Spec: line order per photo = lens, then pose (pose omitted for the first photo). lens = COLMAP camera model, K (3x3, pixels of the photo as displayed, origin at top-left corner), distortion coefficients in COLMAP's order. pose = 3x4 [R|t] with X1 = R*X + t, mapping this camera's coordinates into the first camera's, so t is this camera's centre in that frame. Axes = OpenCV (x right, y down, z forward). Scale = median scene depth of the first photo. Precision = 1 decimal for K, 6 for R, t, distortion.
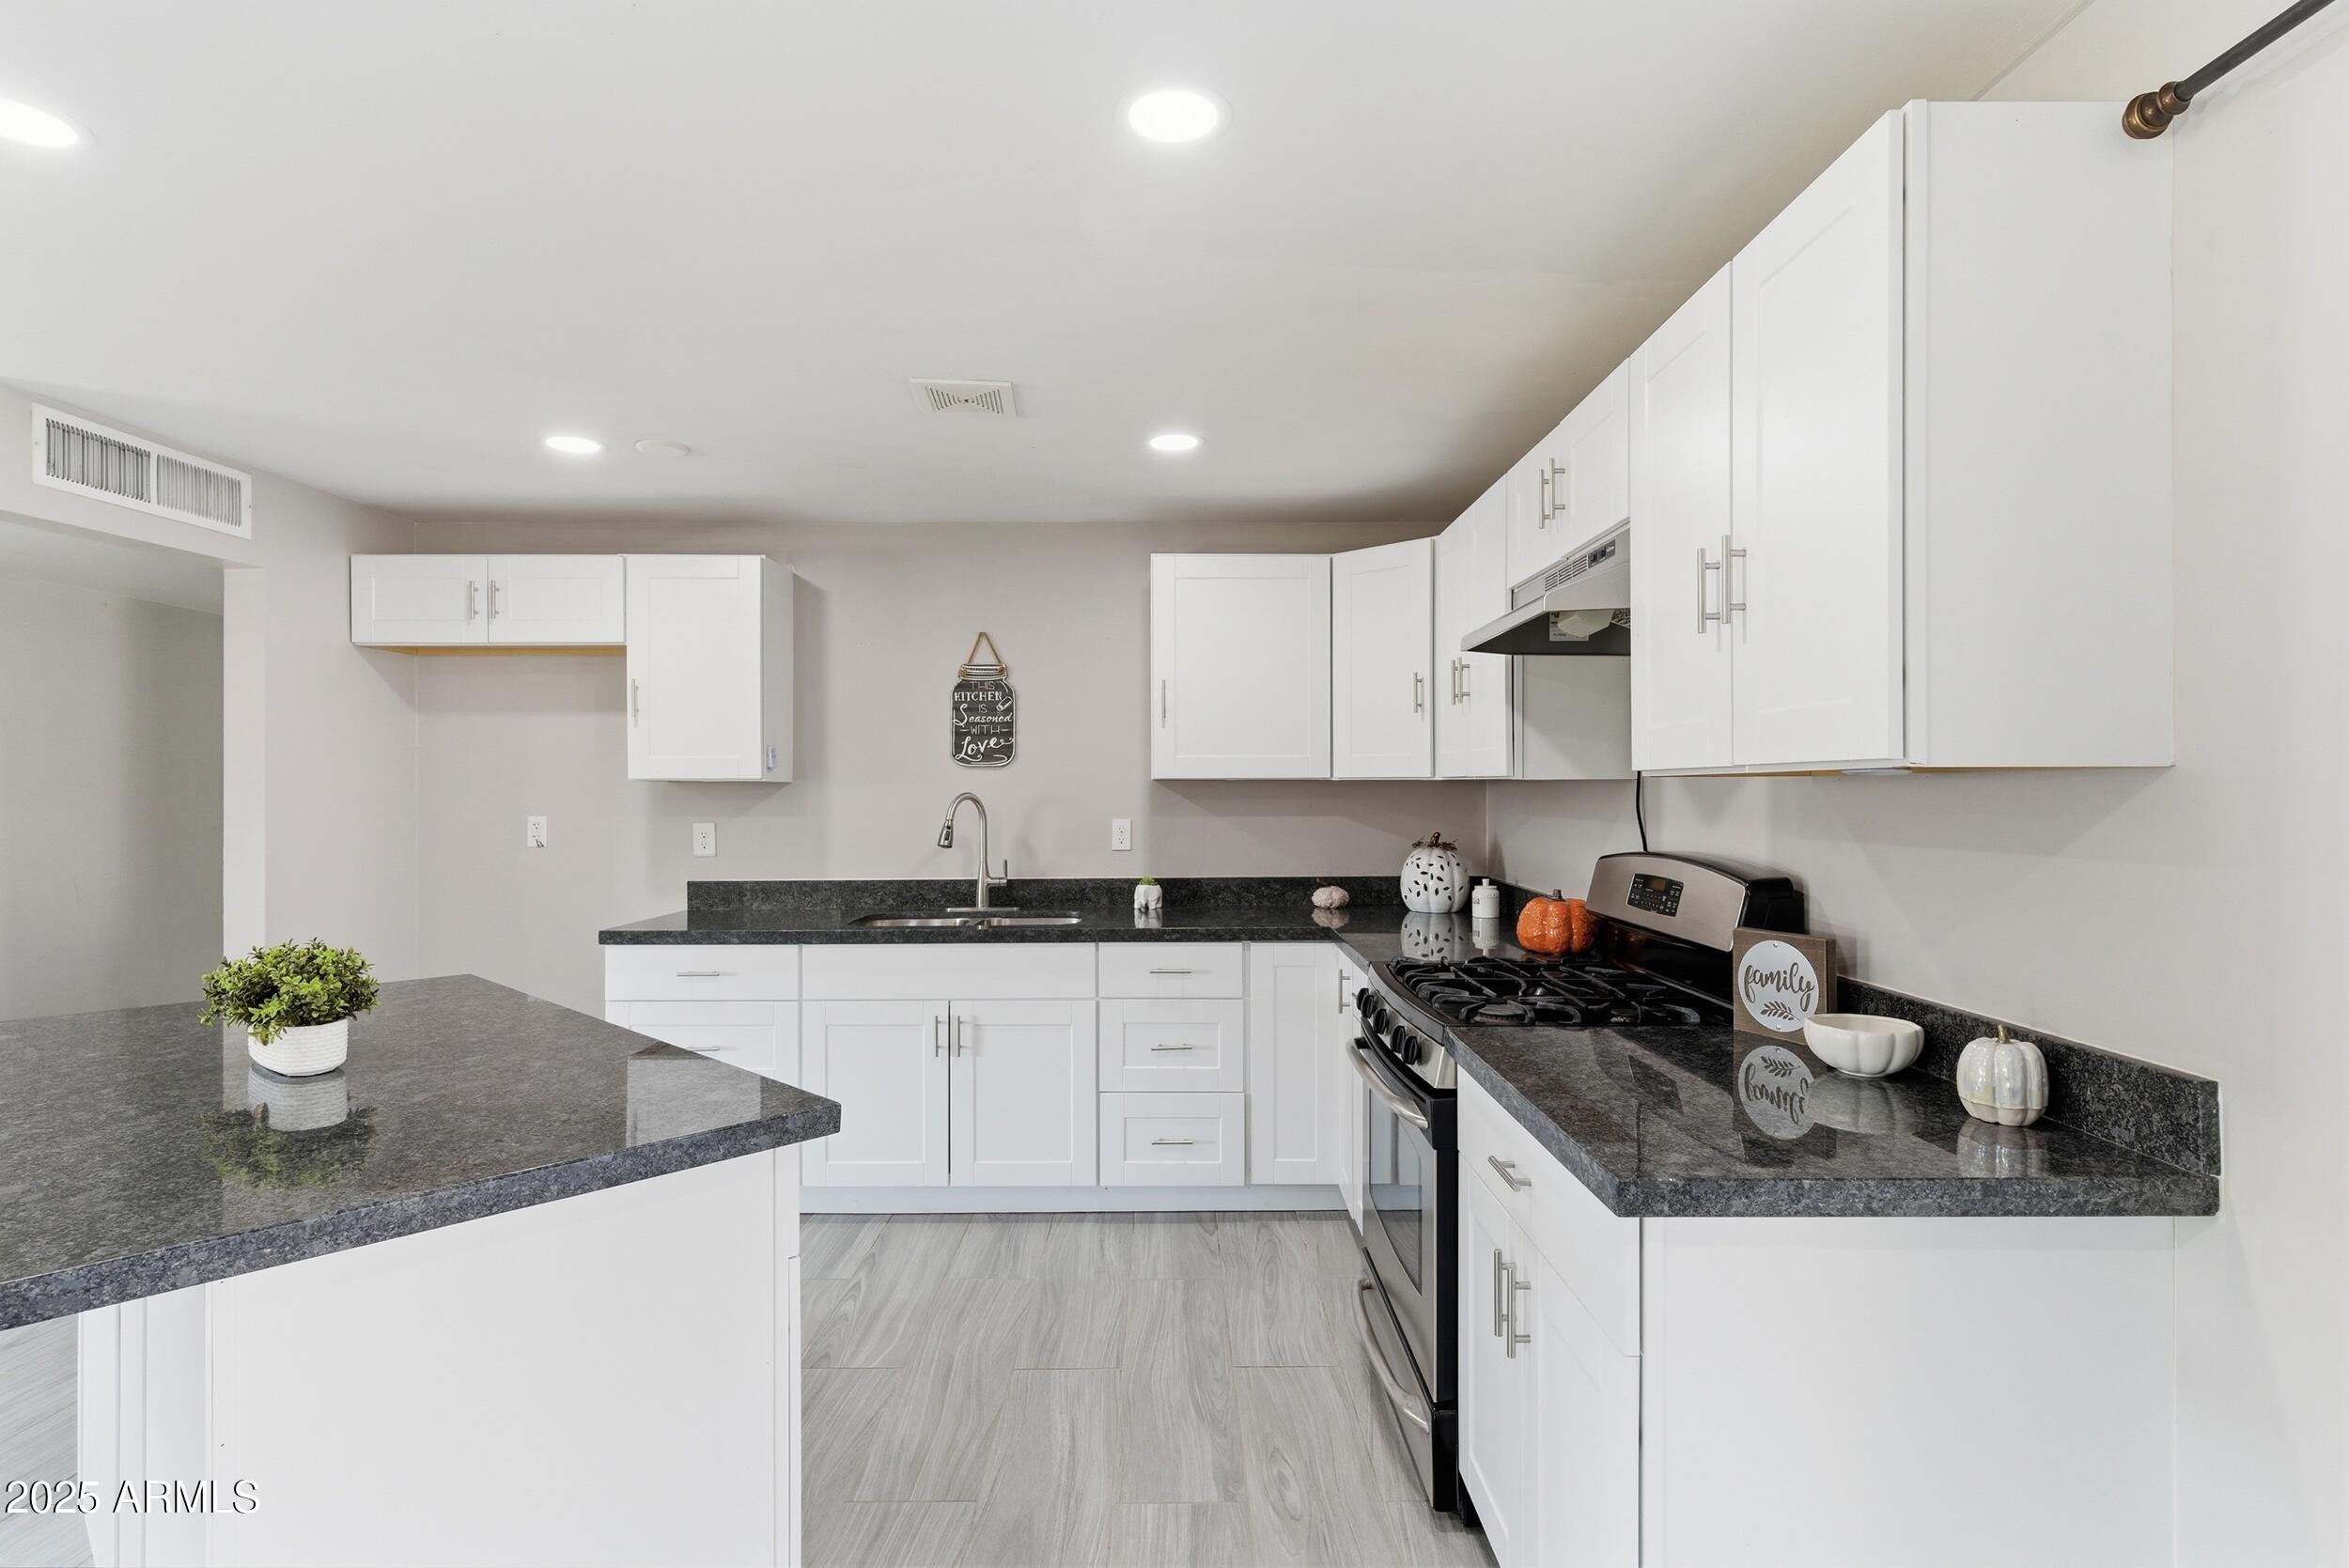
lens RADIAL K [[1178.2, 0, 1187.2], [0, 1178.2, 787.5], [0, 0, 1]] dist [0.004315, 0.001891]
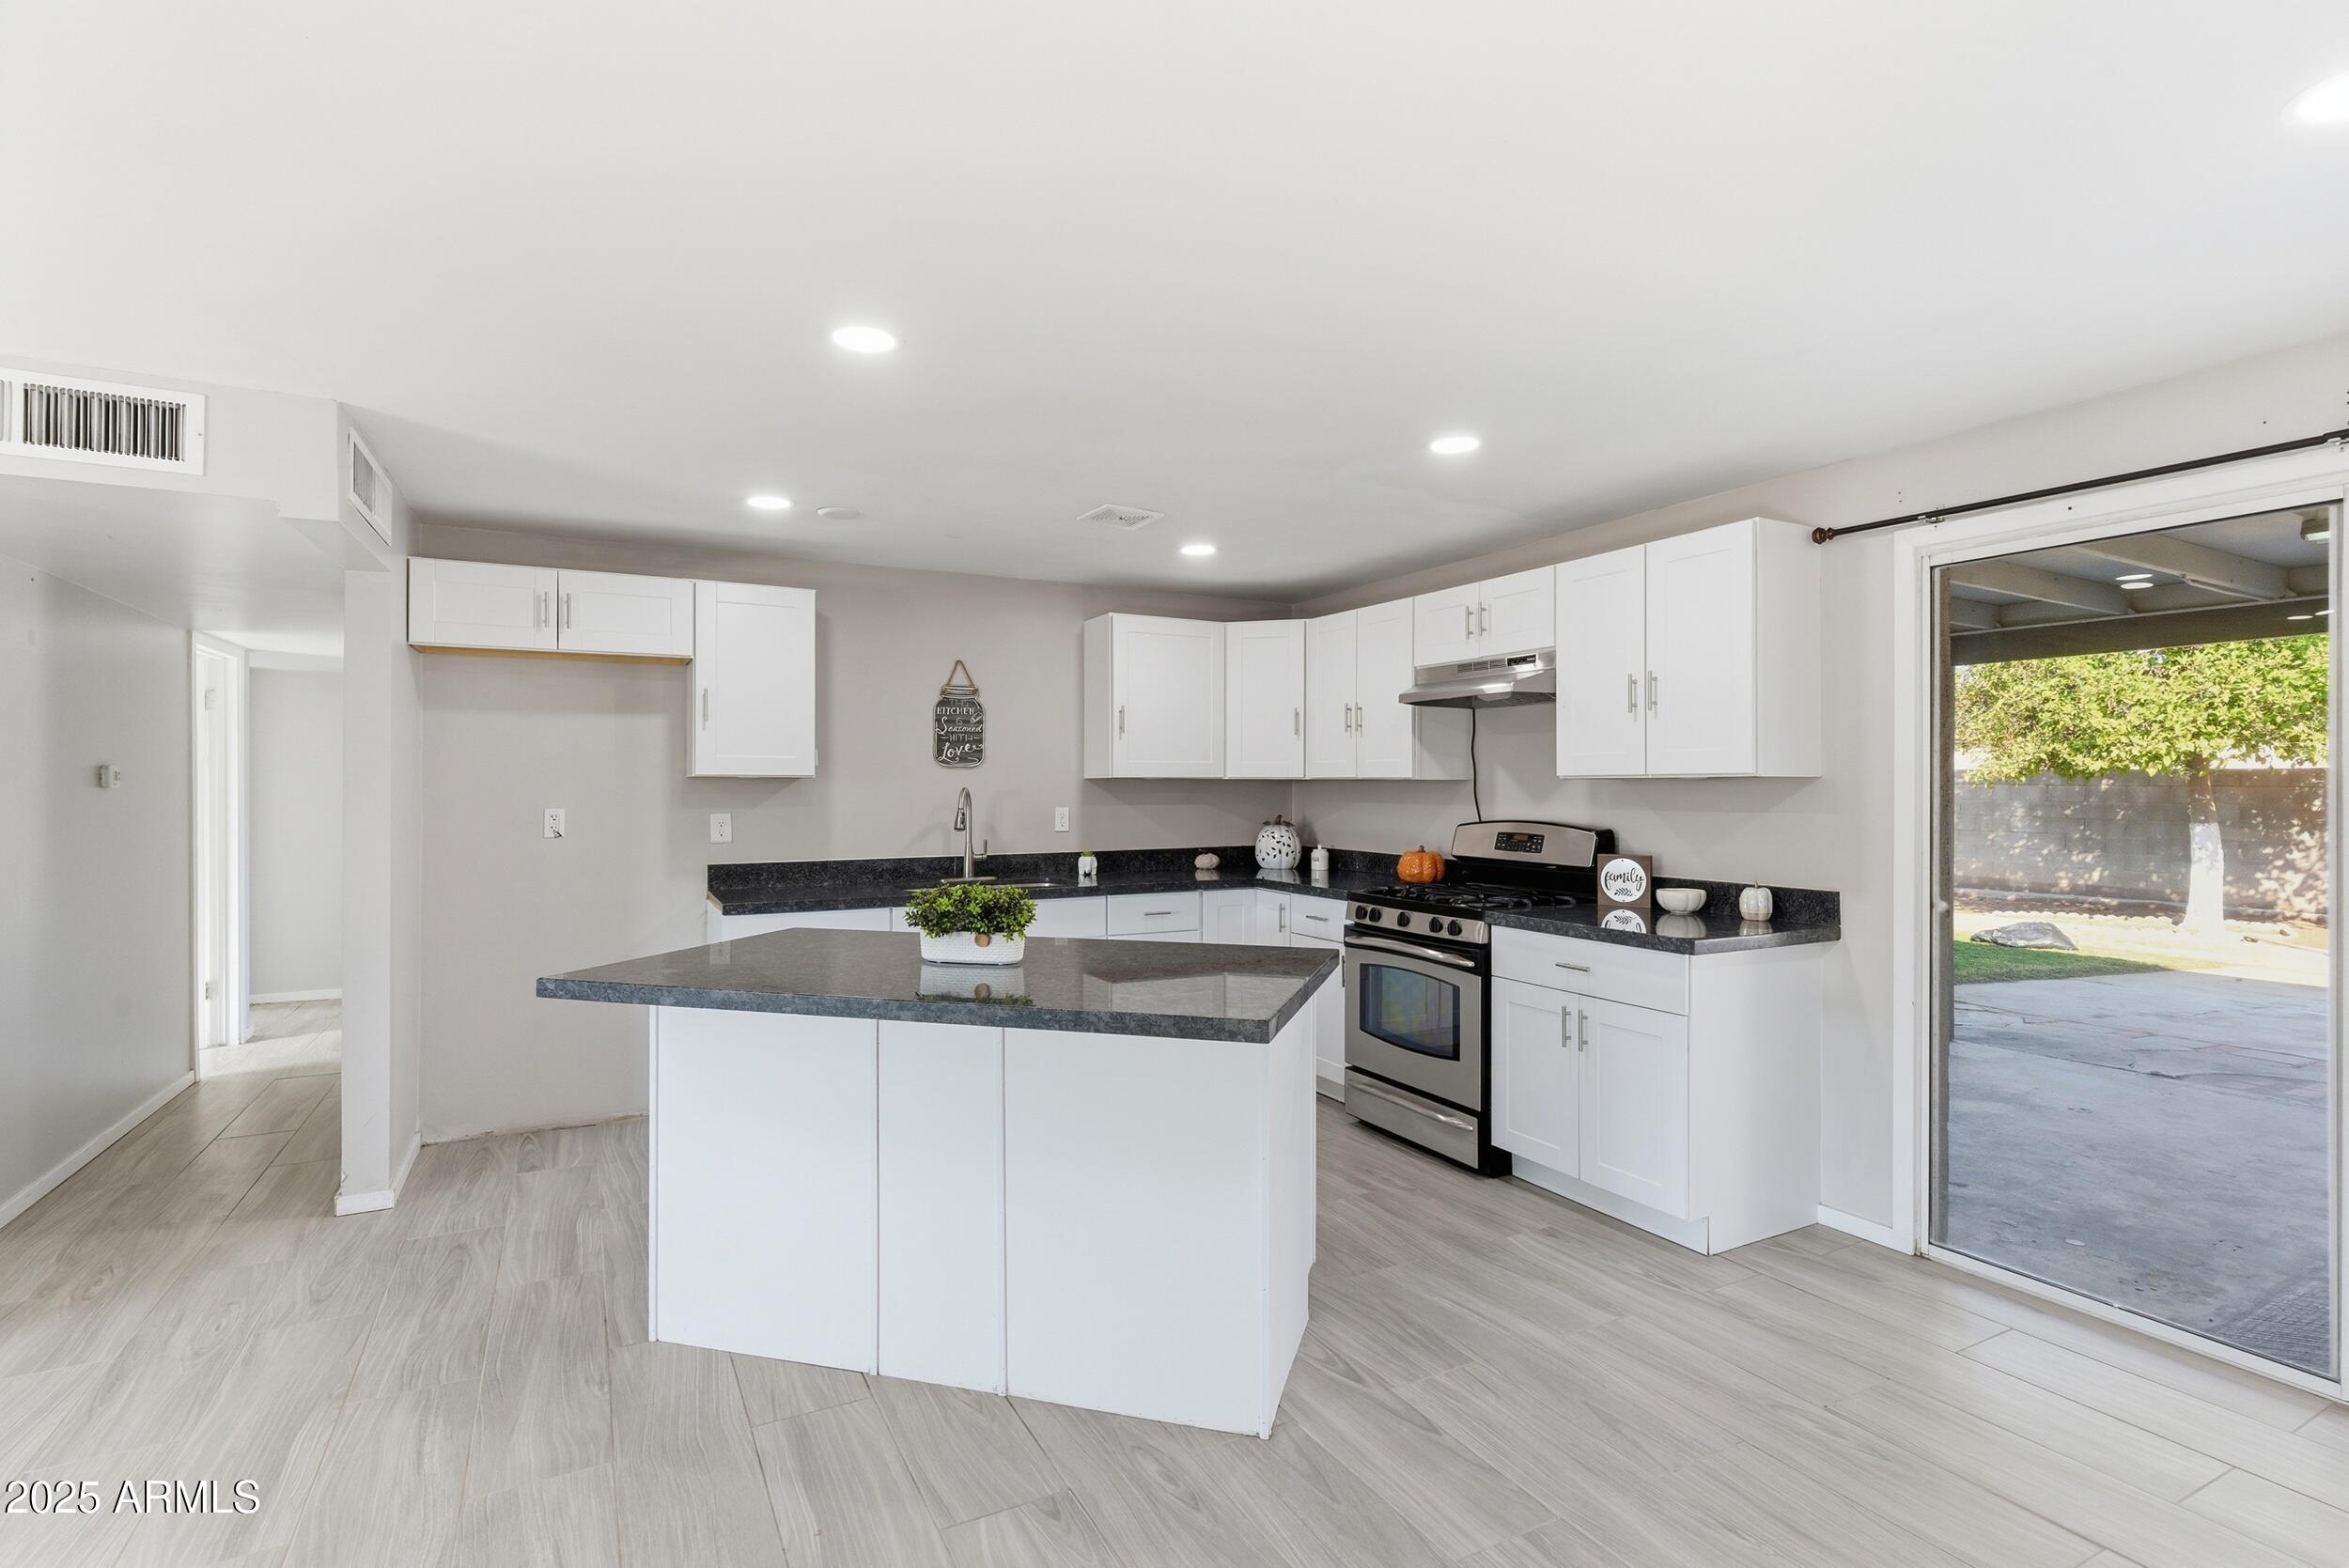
lens RADIAL K [[1178.2, 0, 1157.2], [0, 1178.2, 783.9], [0, 0, 1]] dist [0.004315, 0.001891]
pose [[0.878015, 0.002745, 0.478626, -0.611850], [-0.002576, 0.999996, -0.001011, 0.001558], [-0.478627, -0.000345, 0.878018, -0.216396]]
